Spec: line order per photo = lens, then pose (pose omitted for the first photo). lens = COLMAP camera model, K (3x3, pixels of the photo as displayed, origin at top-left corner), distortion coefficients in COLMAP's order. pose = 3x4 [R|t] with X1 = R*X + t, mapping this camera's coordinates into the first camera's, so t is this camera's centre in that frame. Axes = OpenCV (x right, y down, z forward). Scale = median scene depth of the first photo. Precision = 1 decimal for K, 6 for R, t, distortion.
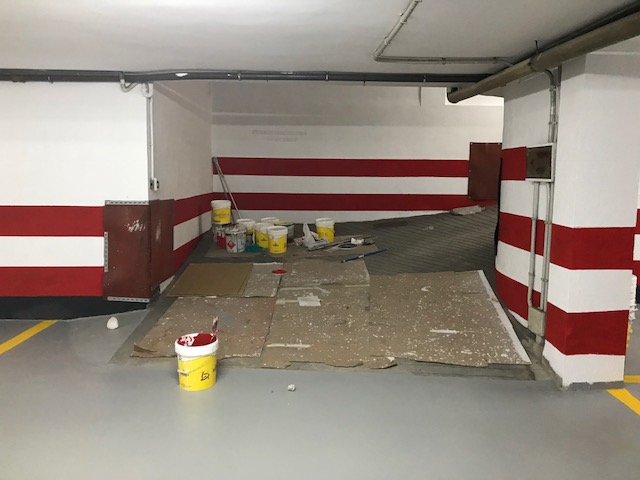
lens RADIAL K [[523.7, 0, 317.4], [0, 523.7, 235.0], [0, 0, 1]] dist [0.085292, -0.090155]
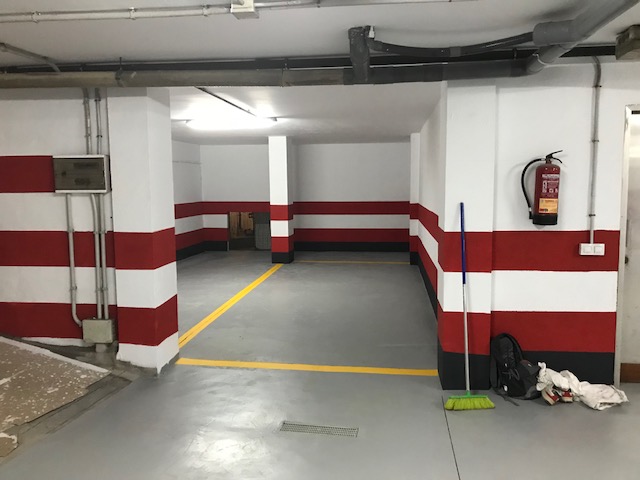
lens RADIAL K [[523.7, 0, 317.4], [0, 523.7, 235.0], [0, 0, 1]] dist [0.085292, -0.090155]
pose [[0.153525, -0.100706, 0.983000, -0.510010], [0.124528, 0.988834, 0.081855, -0.050149], [-0.980267, 0.109845, 0.164352, 0.422108]]
